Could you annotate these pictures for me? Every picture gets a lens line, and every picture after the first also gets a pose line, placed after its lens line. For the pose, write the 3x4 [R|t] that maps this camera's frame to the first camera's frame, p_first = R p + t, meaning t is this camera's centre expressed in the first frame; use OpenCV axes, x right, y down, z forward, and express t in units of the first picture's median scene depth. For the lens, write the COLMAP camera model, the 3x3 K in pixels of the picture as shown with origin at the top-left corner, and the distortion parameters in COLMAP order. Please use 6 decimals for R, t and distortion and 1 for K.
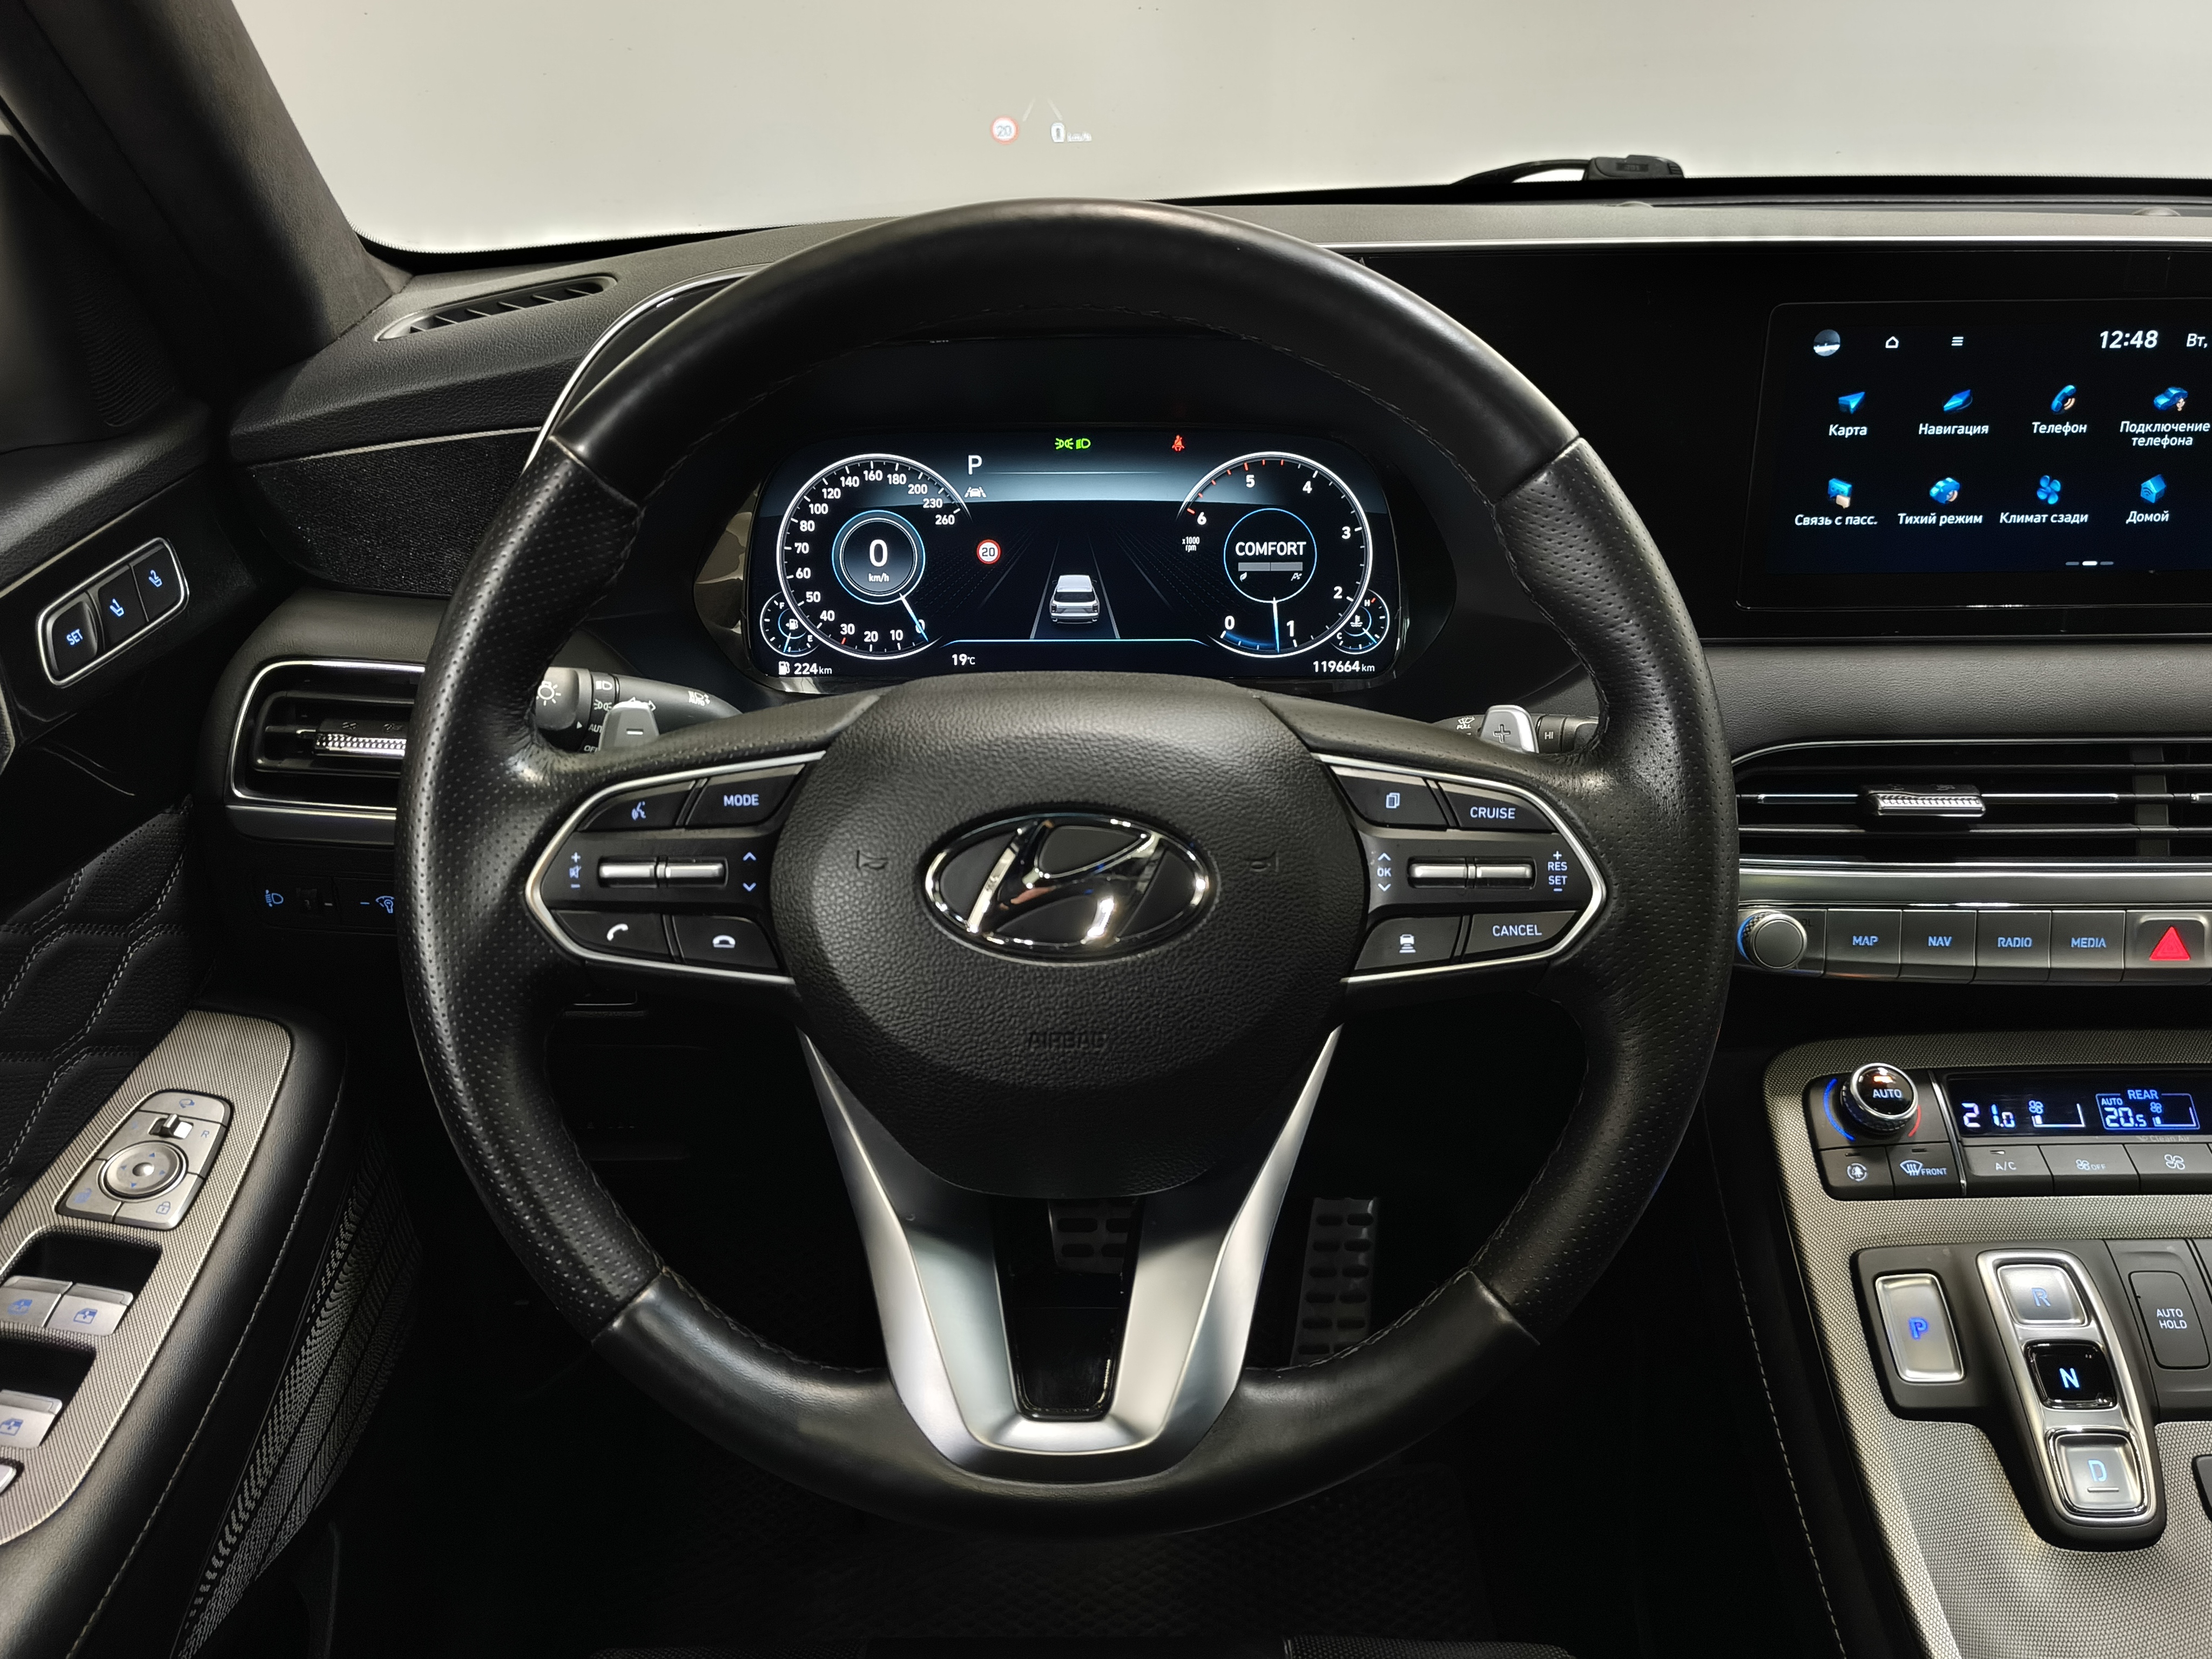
lens RADIAL K [[1832.7, 0, 1090.8], [0, 1832.7, 825.7], [0, 0, 1]] dist [0.048229, -0.063642]
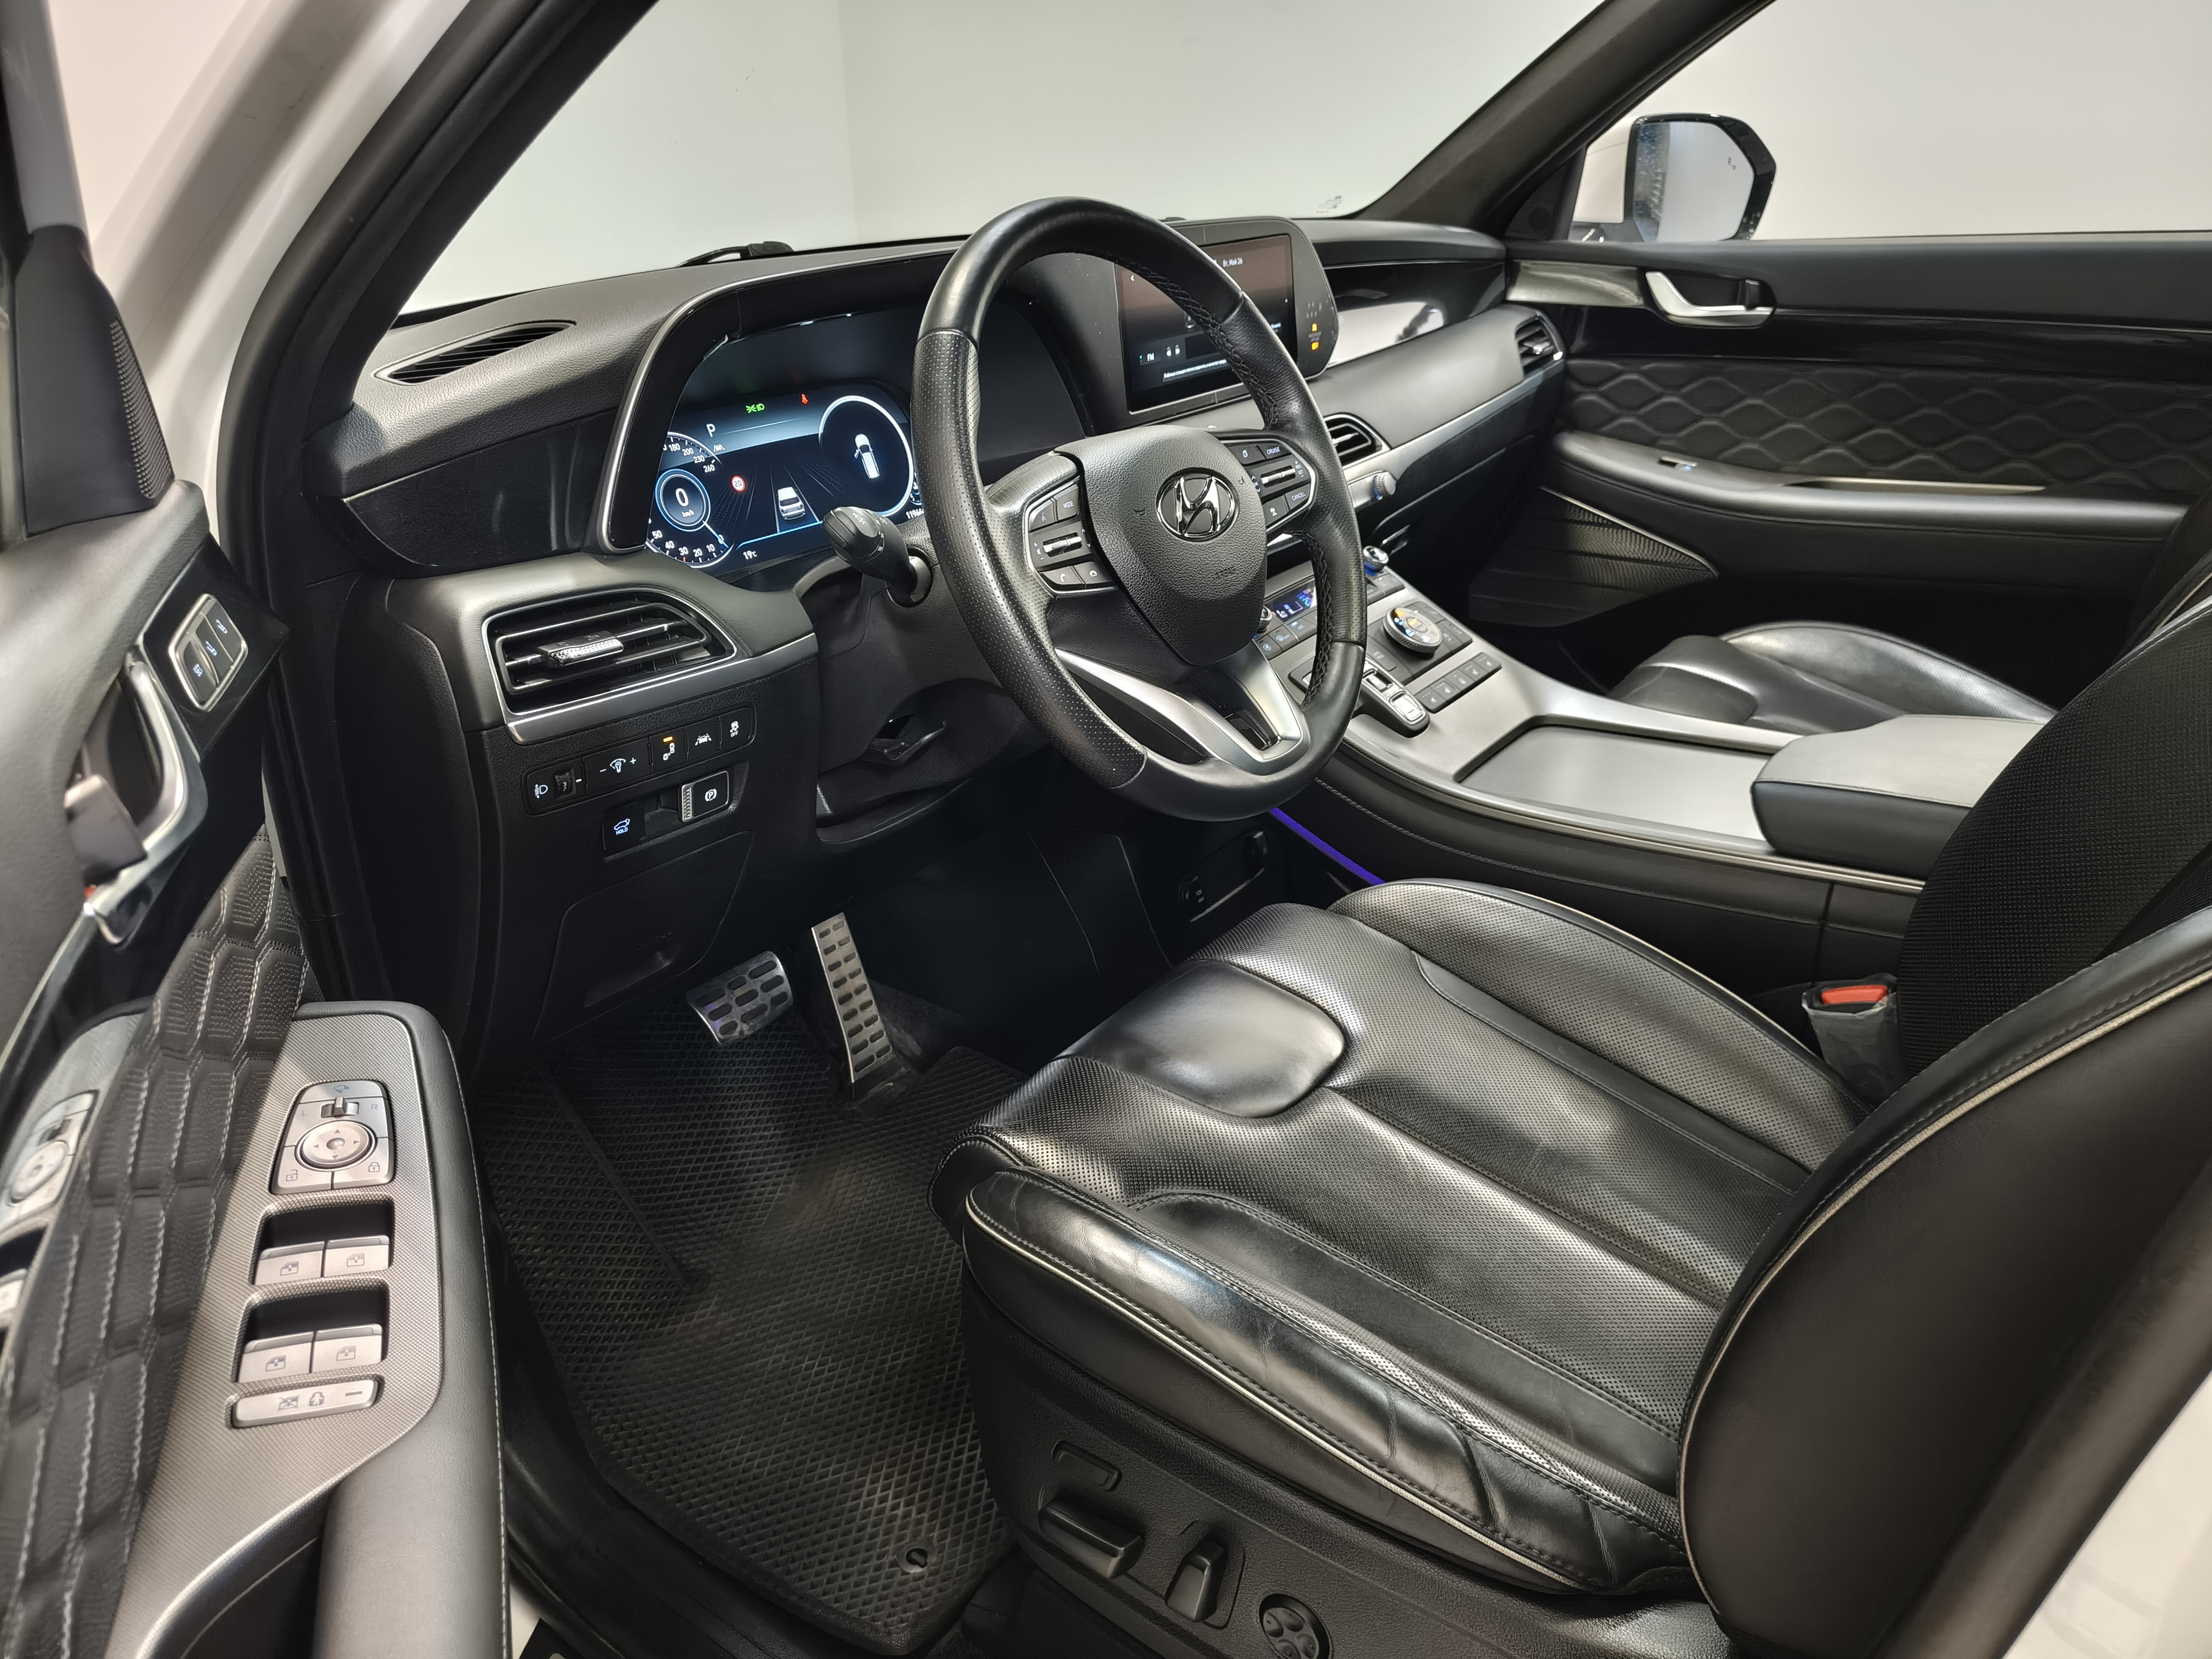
lens RADIAL K [[1523.3, 0, 1103.2], [0, 1523.3, 841.7], [0, 0, 1]] dist [0.061006, -0.118131]
pose [[0.590197, -0.347685, 0.728549, -1.075677], [0.373486, 0.917702, 0.135394, 0.079113], [-0.715665, 0.192194, 0.671480, -0.033071]]
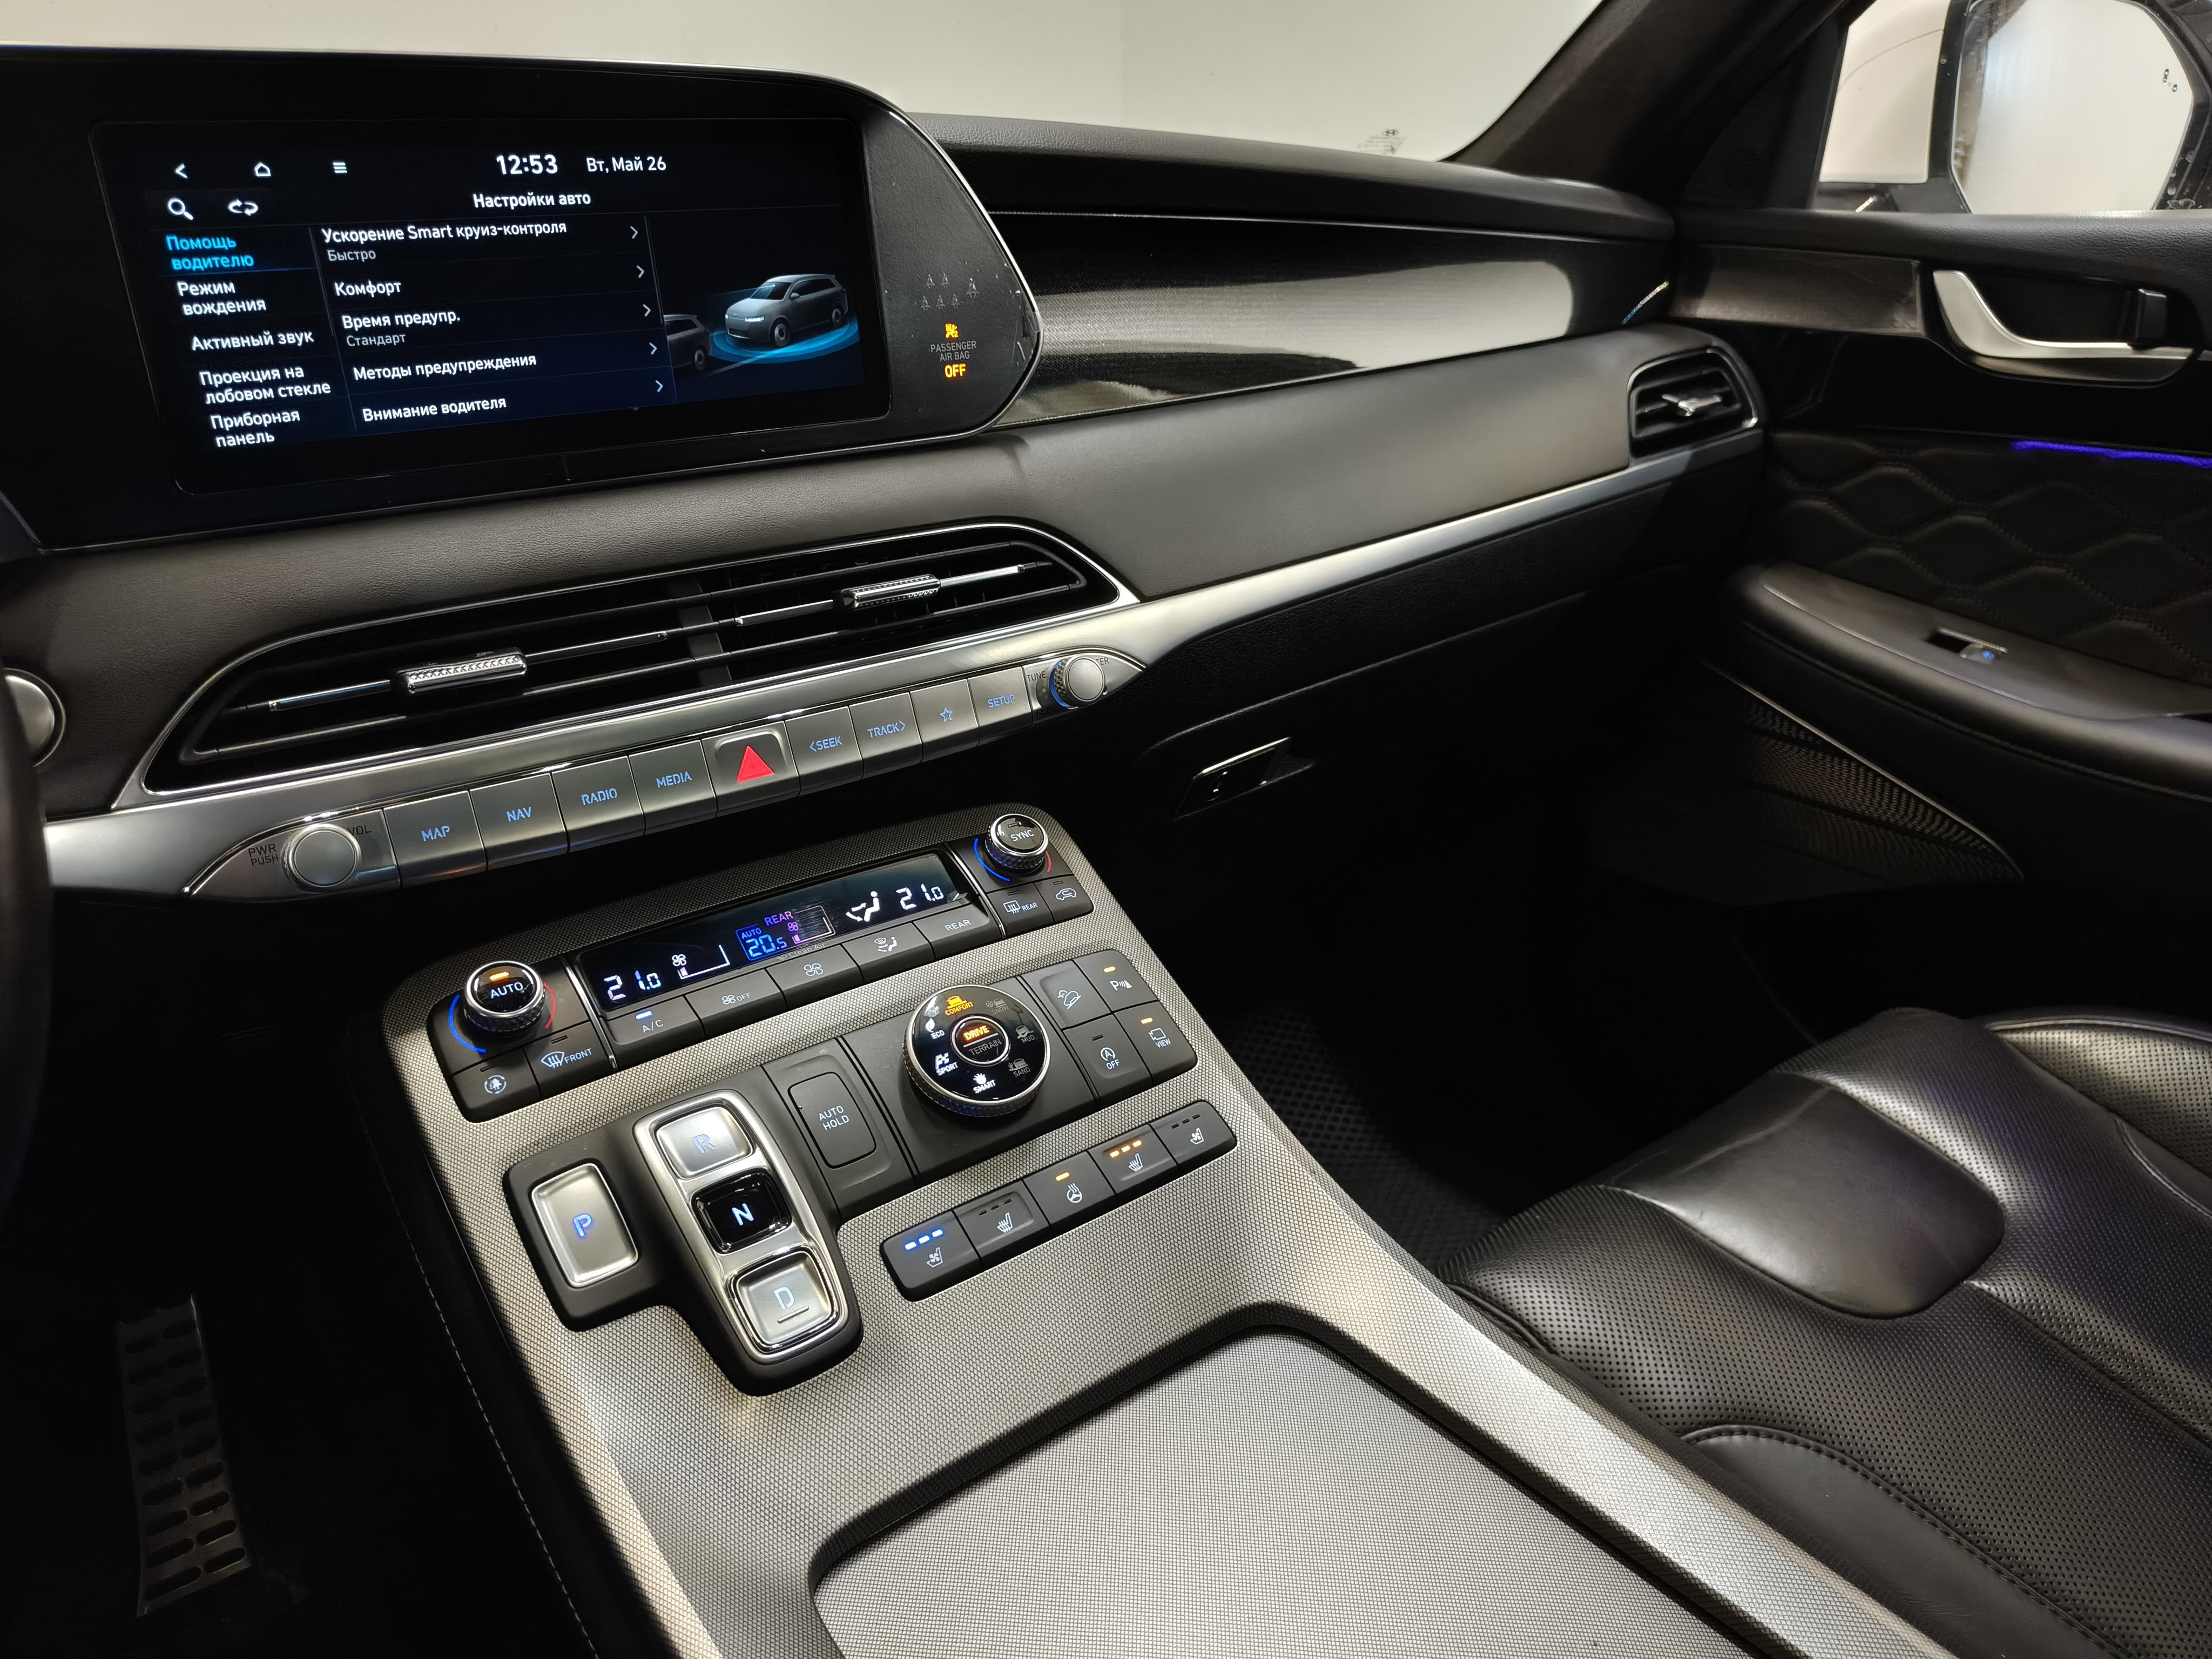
lens RADIAL K [[1529.8, 0, 1099.7], [0, 1529.8, 825.1], [0, 0, 1]] dist [0.050403, -0.082548]
pose [[0.803041, -0.236707, 0.546896, 0.265636], [0.270927, 0.962418, 0.018734, 0.128816], [-0.530777, 0.133125, 0.836991, 0.202765]]
